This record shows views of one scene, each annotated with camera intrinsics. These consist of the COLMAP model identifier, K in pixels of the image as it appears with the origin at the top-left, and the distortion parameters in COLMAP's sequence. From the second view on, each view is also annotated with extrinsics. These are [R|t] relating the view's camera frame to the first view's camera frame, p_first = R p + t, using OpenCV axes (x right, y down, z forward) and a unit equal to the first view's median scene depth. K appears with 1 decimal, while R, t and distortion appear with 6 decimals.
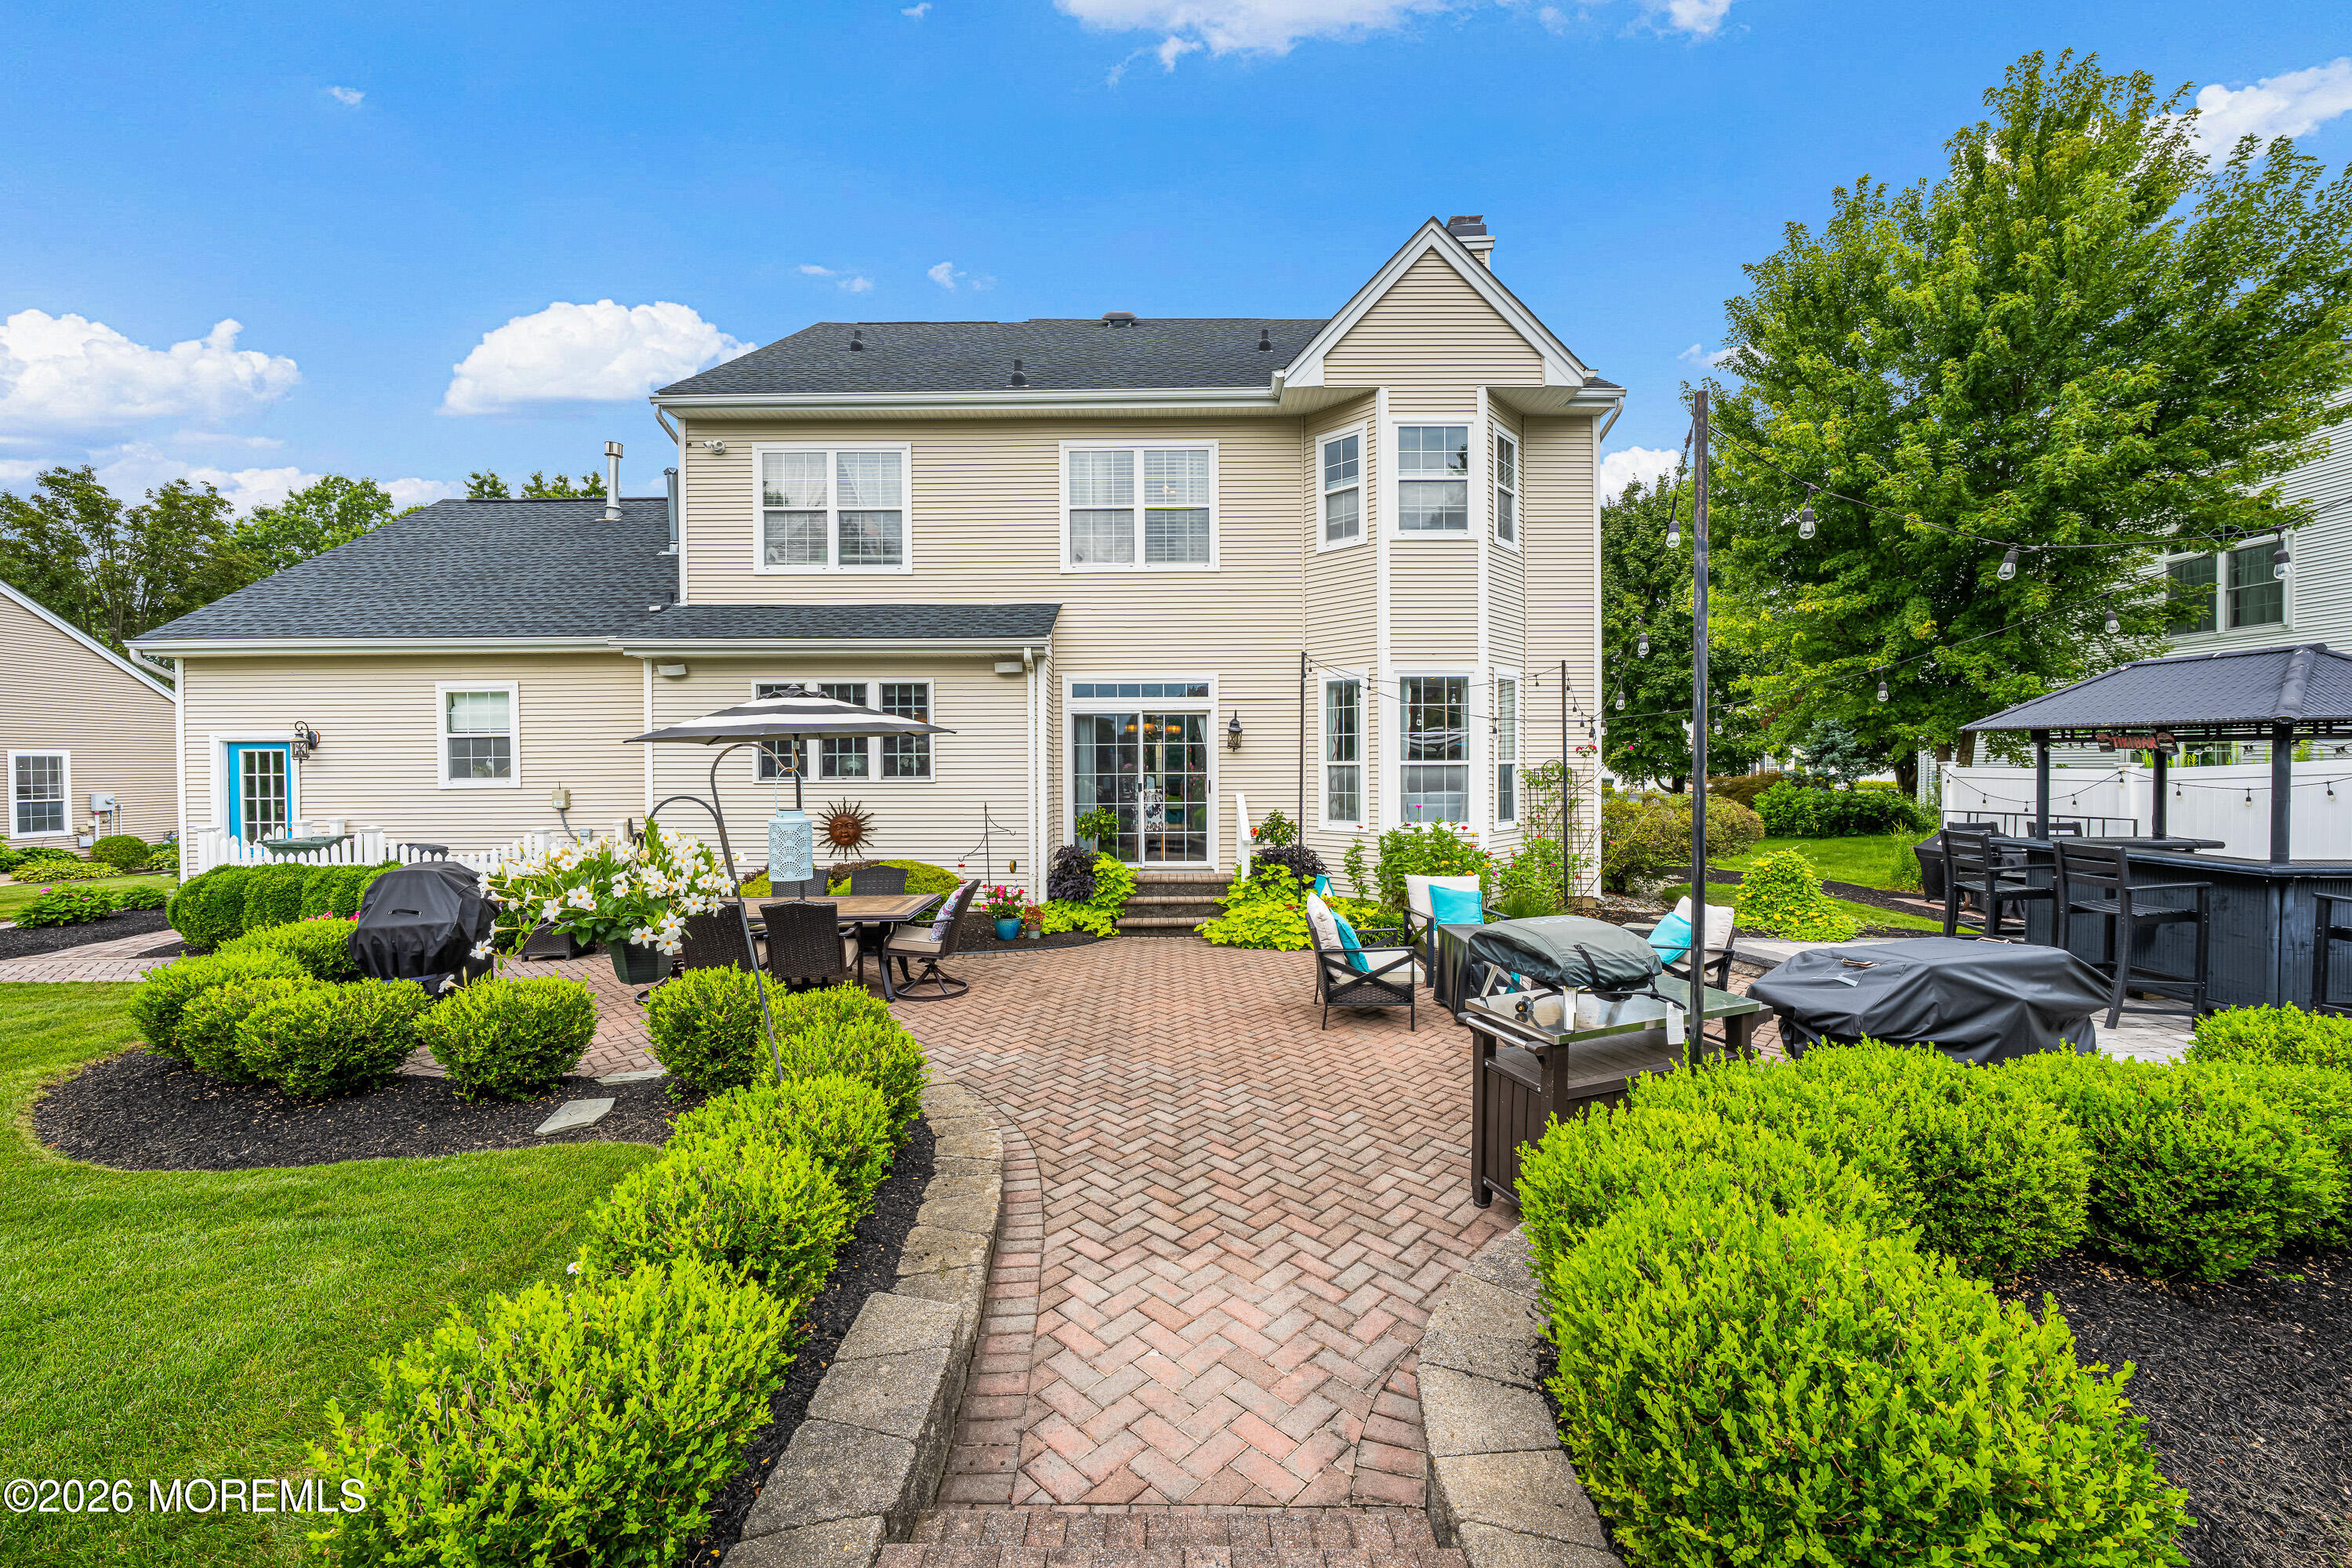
lens RADIAL K [[877.1, 0, 1182.0], [0, 877.1, 771.1], [0, 0, 1]] dist [-0.007185, 0.000047]
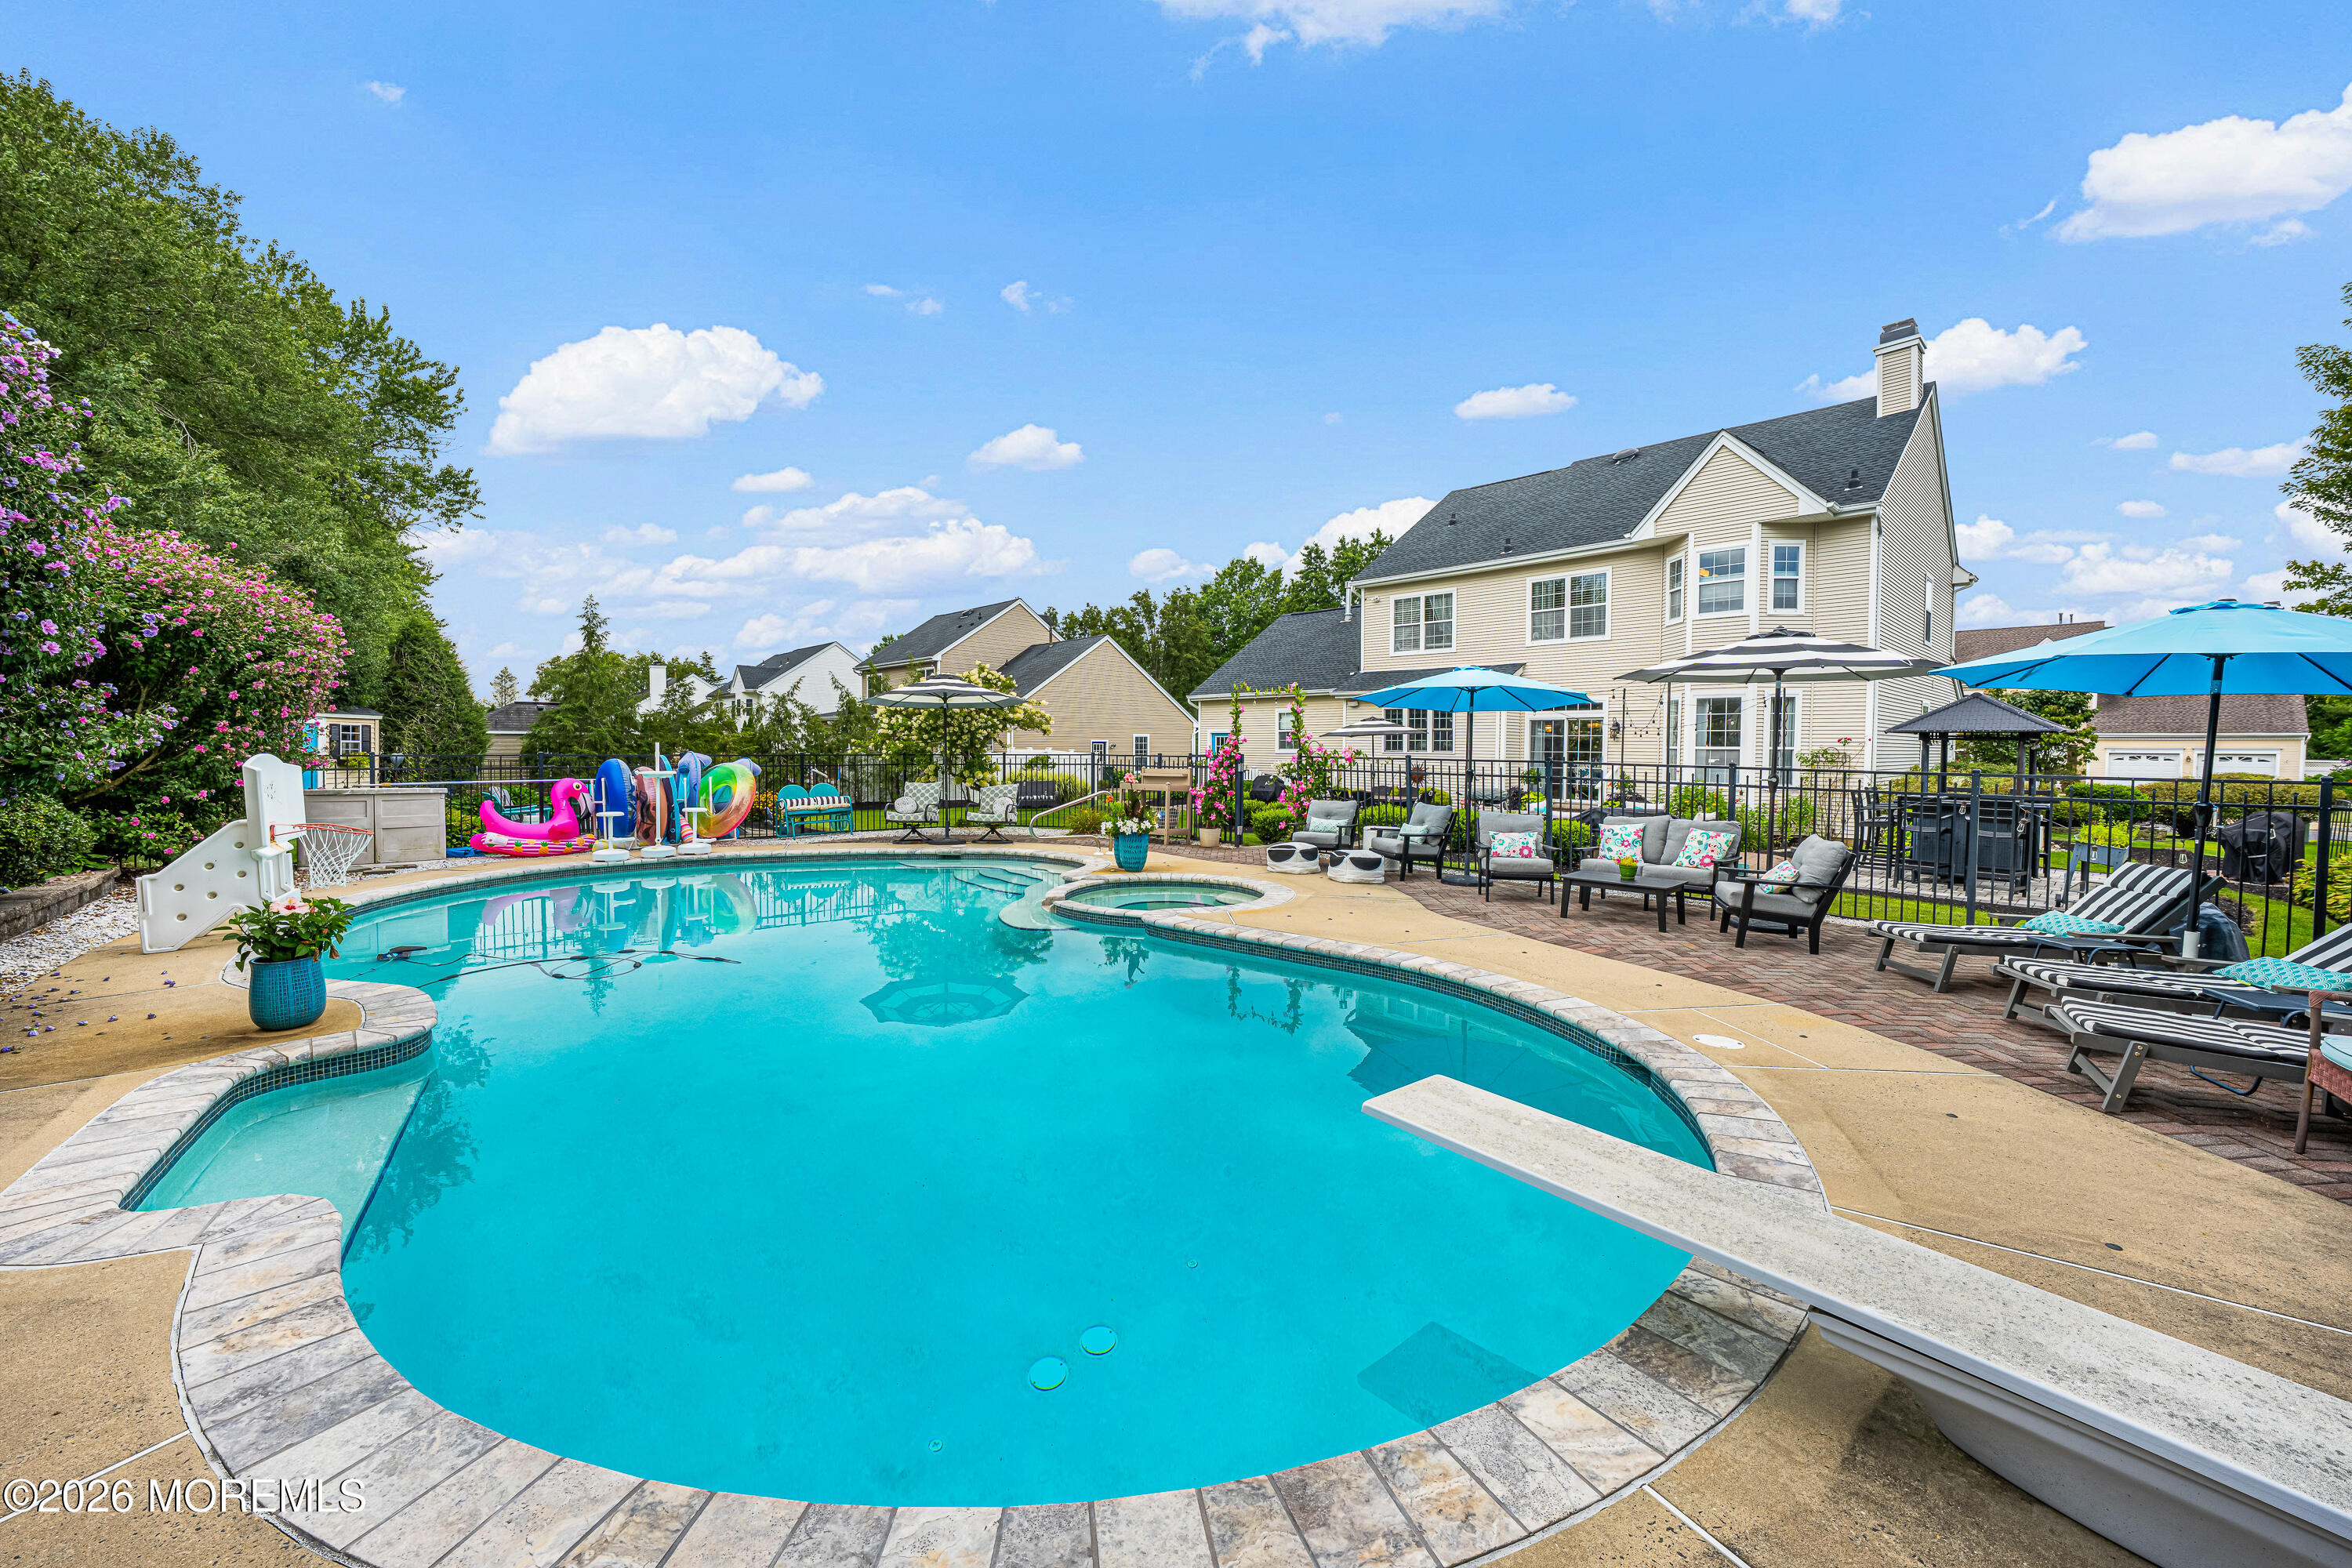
lens RADIAL K [[916.8, 0, 1177.5], [0, 916.8, 767.6], [0, 0, 1]] dist [-0.004128, 0.000135]
pose [[0.676525, 0.029273, -0.735838, 0.723817], [-0.015763, 0.999556, 0.025271, -0.000419], [0.736251, -0.005497, 0.676686, -0.799987]]
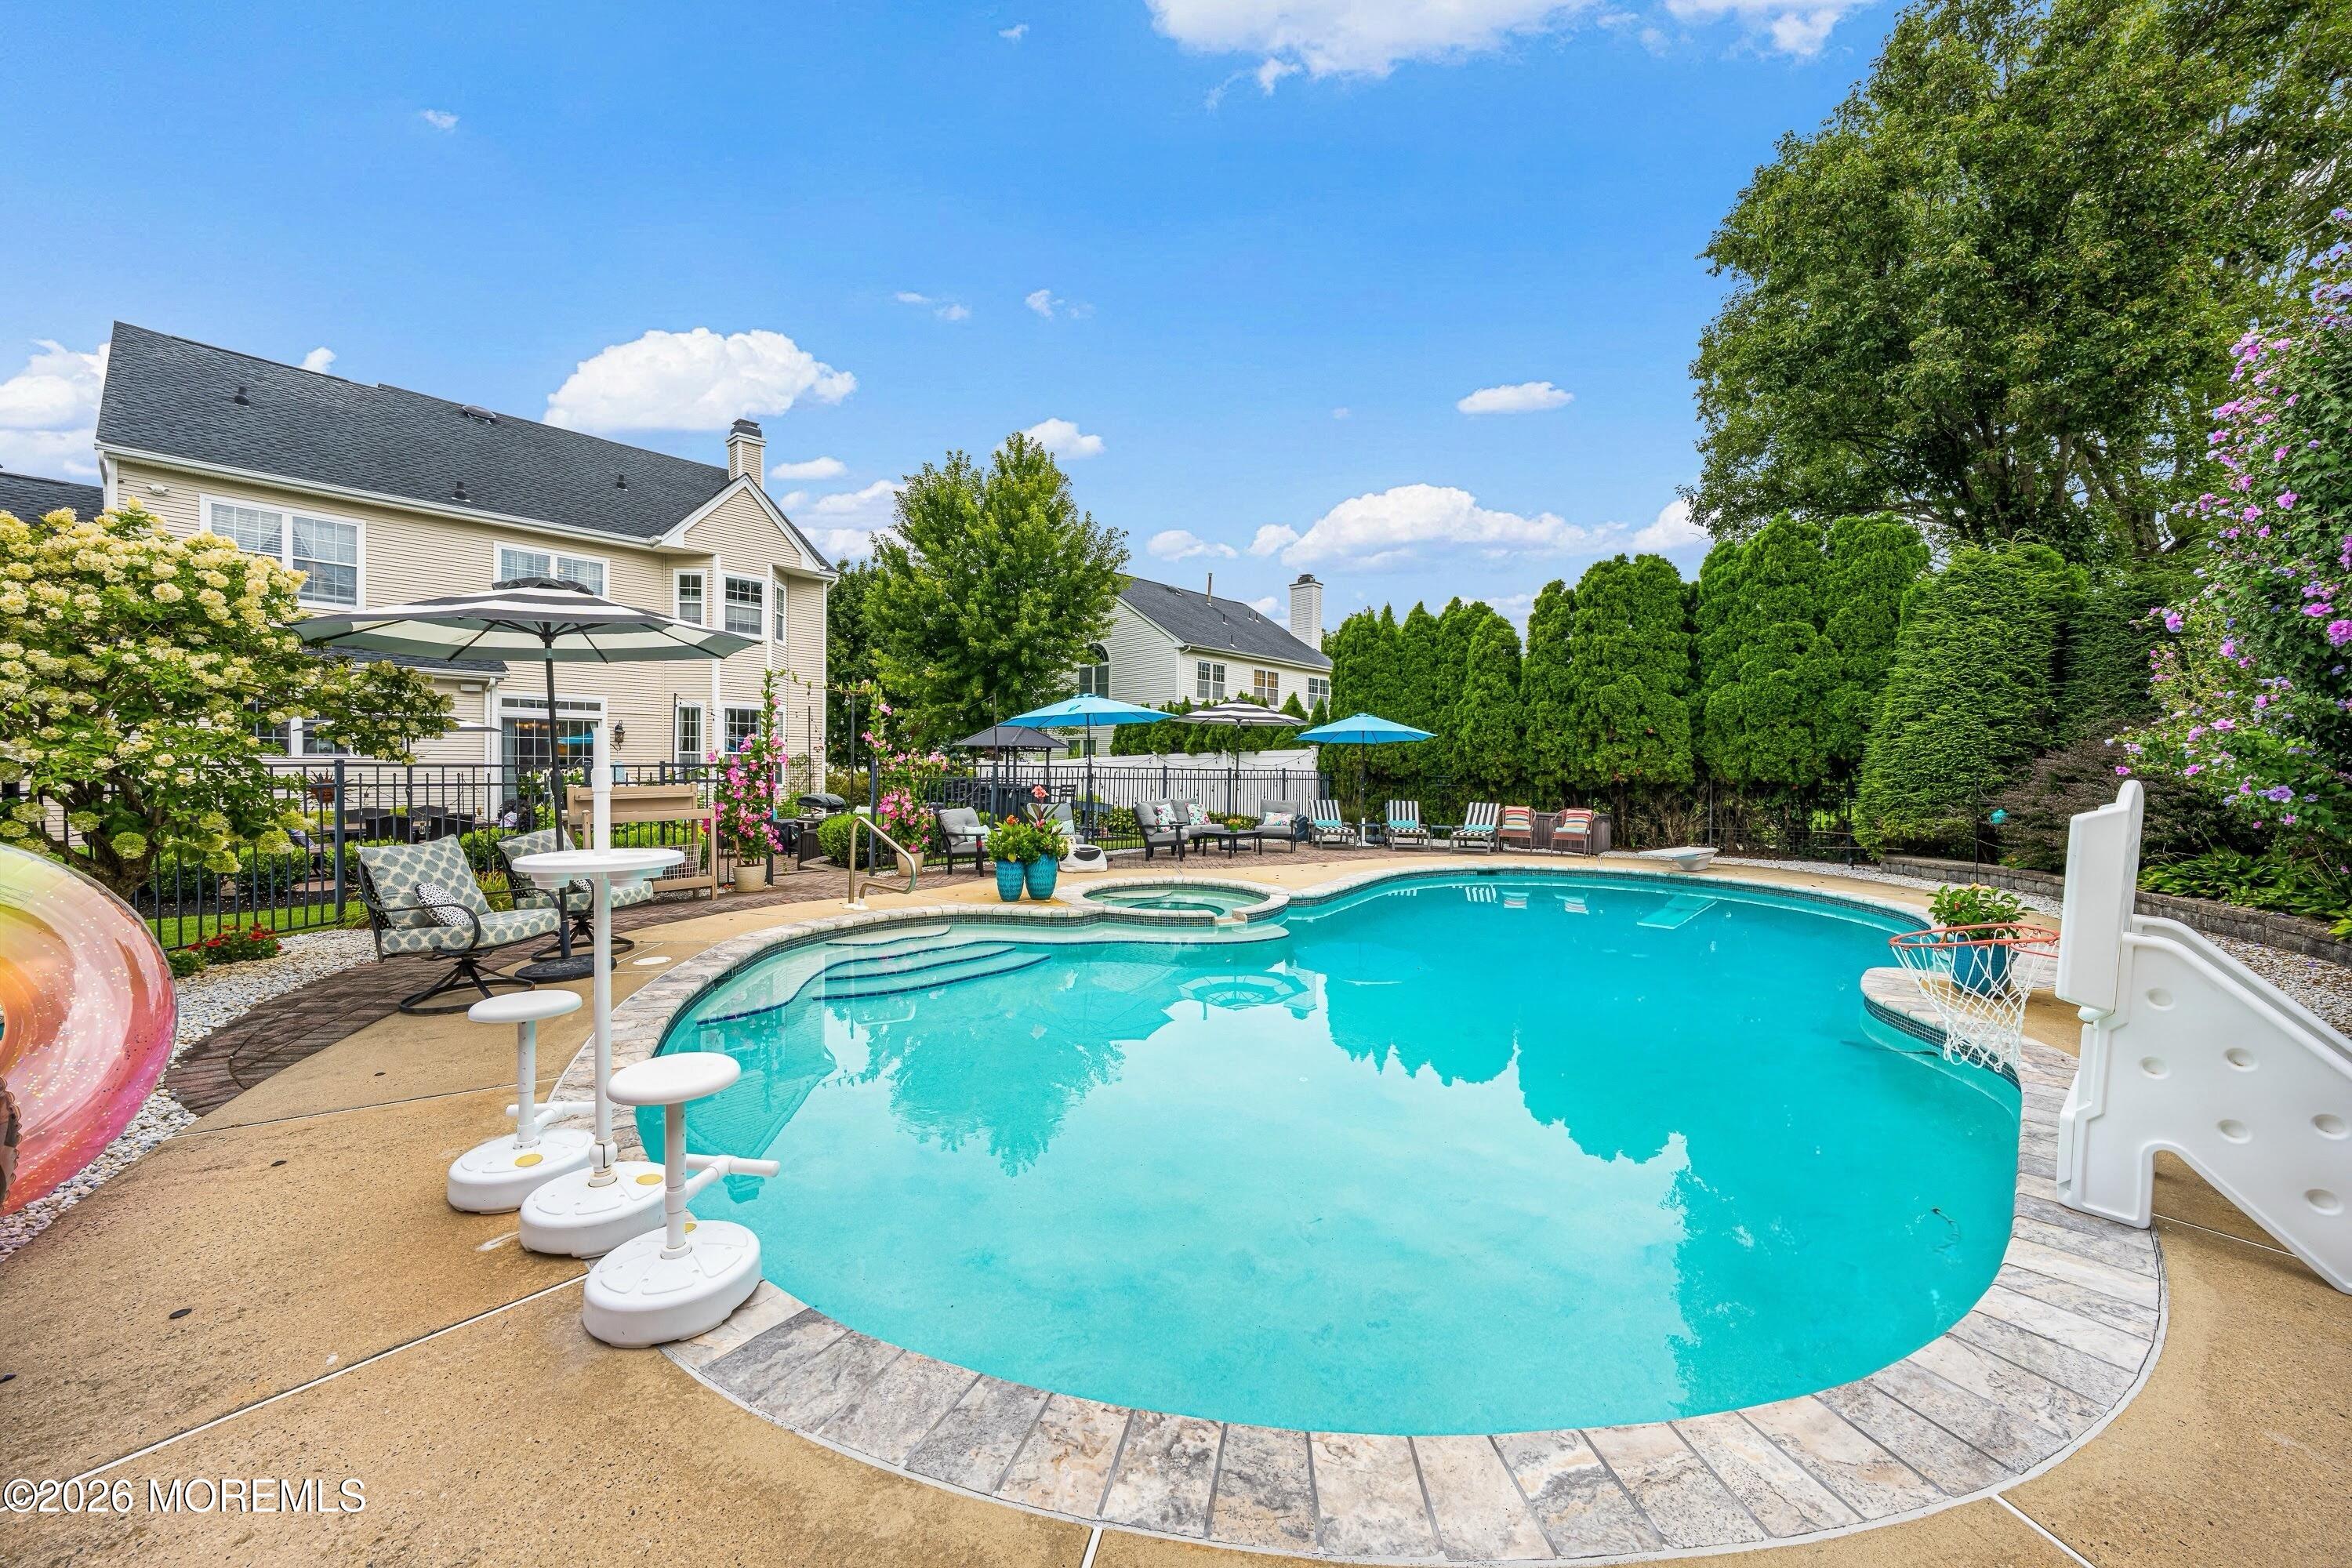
lens RADIAL K [[877.1, 0, 1172.6], [0, 877.1, 779.4], [0, 0, 1]] dist [-0.007185, 0.000047]
pose [[0.669595, 0.001830, 0.742724, -0.419496], [-0.016358, 0.999791, 0.012284, 0.007184], [-0.742546, -0.020375, 0.669485, -0.819642]]
